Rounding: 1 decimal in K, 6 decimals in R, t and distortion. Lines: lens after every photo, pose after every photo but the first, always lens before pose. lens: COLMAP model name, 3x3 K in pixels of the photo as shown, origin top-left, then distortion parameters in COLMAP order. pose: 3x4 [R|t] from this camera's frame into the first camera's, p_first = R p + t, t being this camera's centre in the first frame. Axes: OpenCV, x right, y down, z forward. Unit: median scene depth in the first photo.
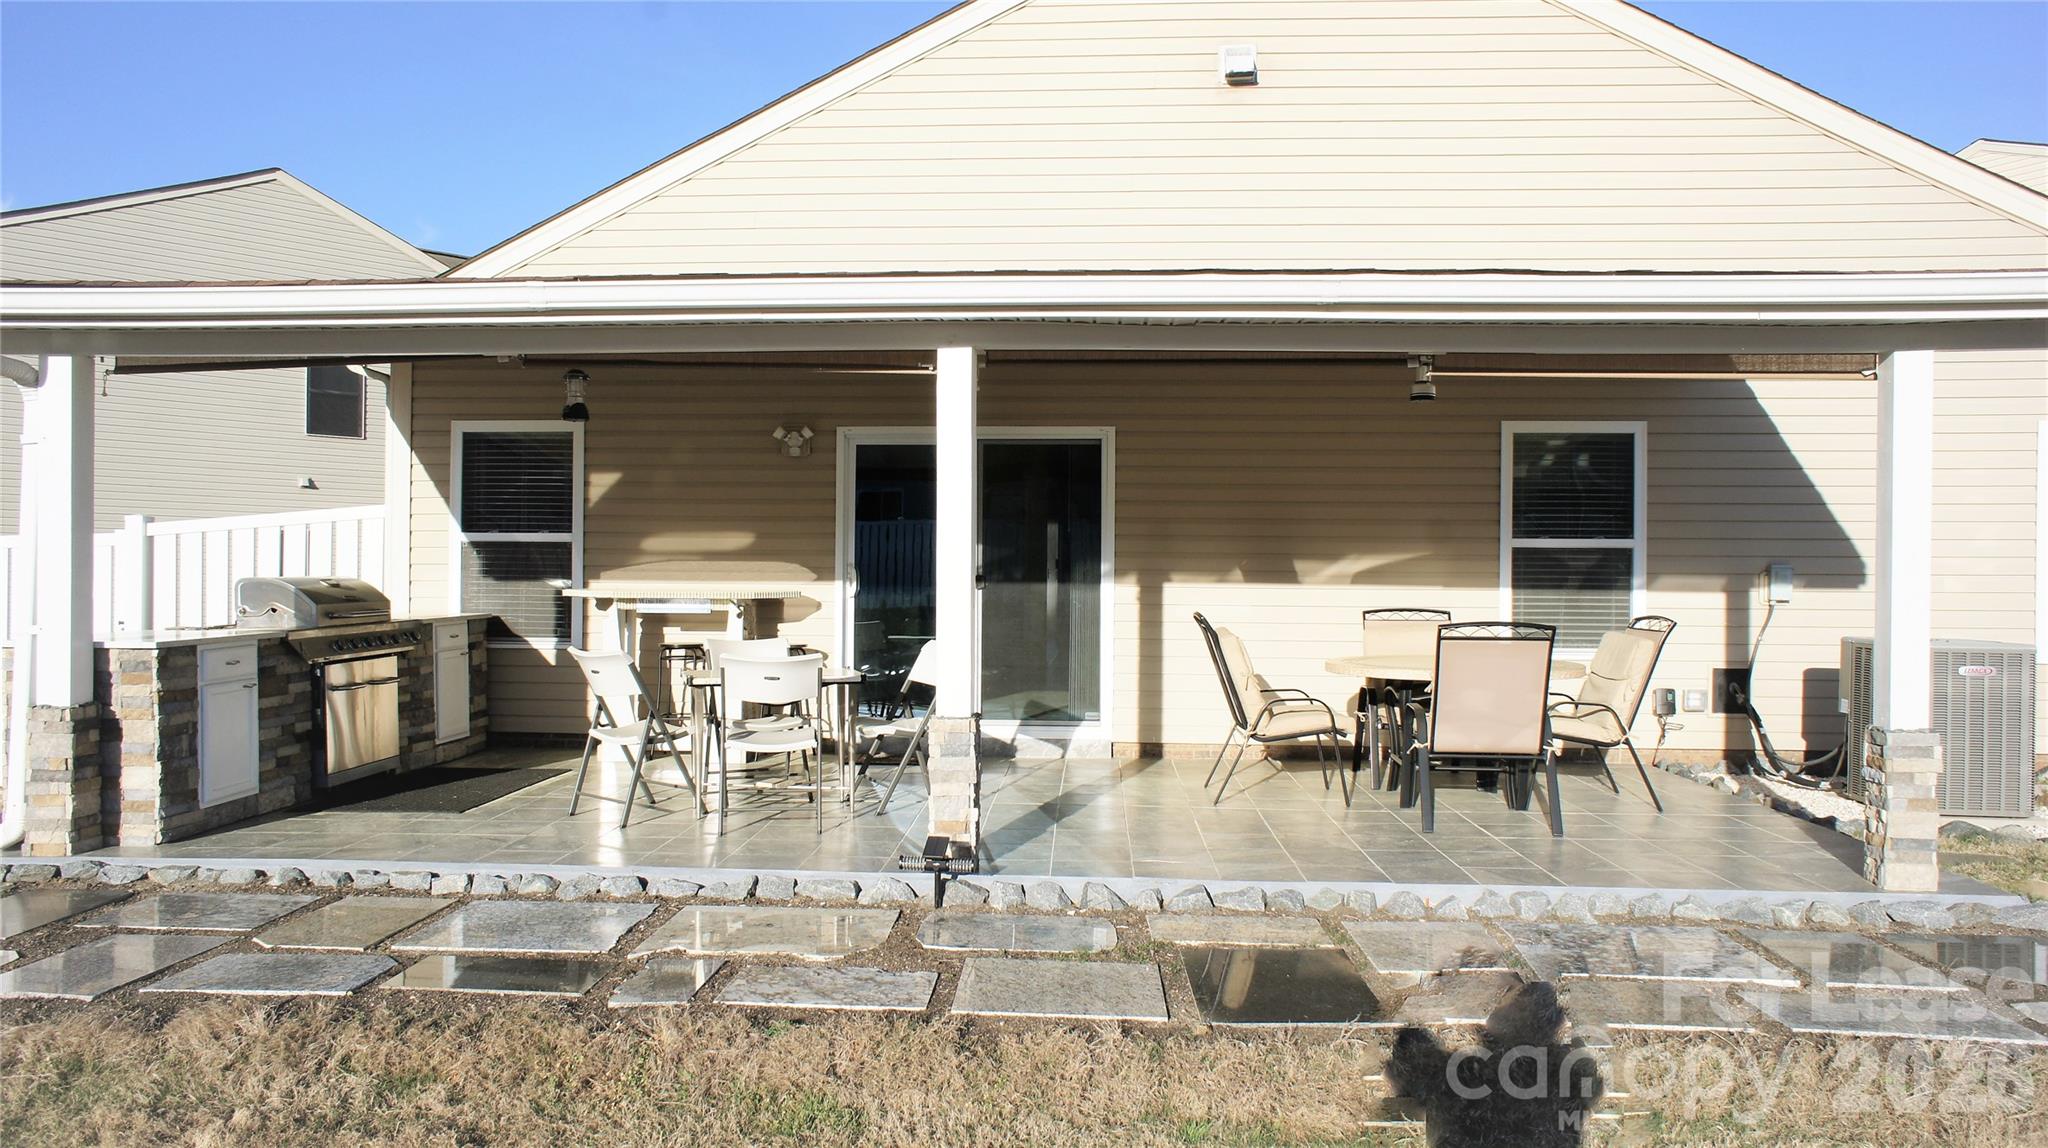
lens RADIAL K [[1385.0, 0, 1021.7], [0, 1385.0, 585.2], [0, 0, 1]] dist [0.055411, 0.002222]
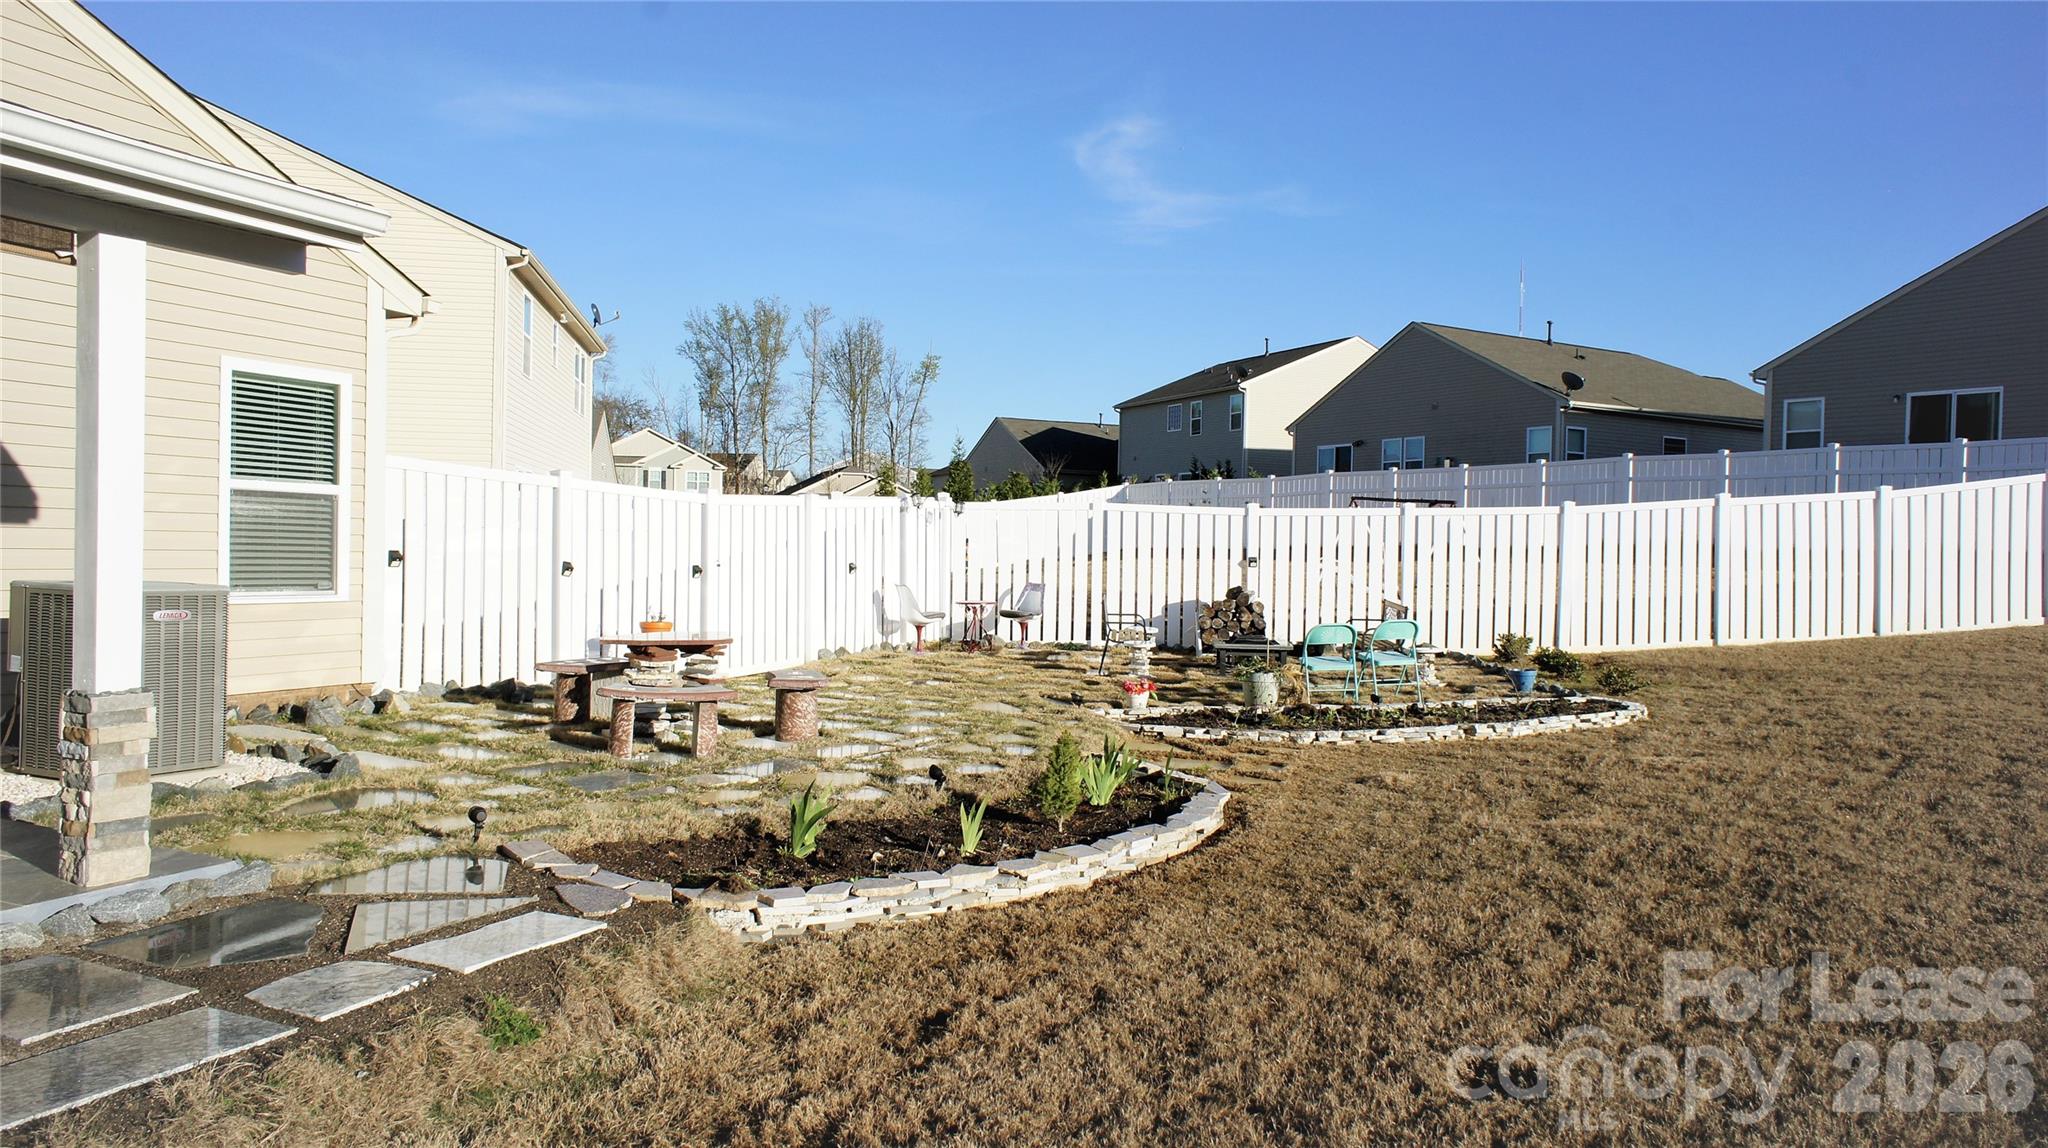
lens RADIAL K [[1385.0, 0, 1021.7], [0, 1385.0, 585.2], [0, 0, 1]] dist [0.055411, 0.002222]
pose [[0.397144, -0.021803, 0.917497, 0.067205], [-0.018008, 0.999340, 0.031543, 0.002546], [-0.917580, -0.029049, 0.396489, 0.173399]]
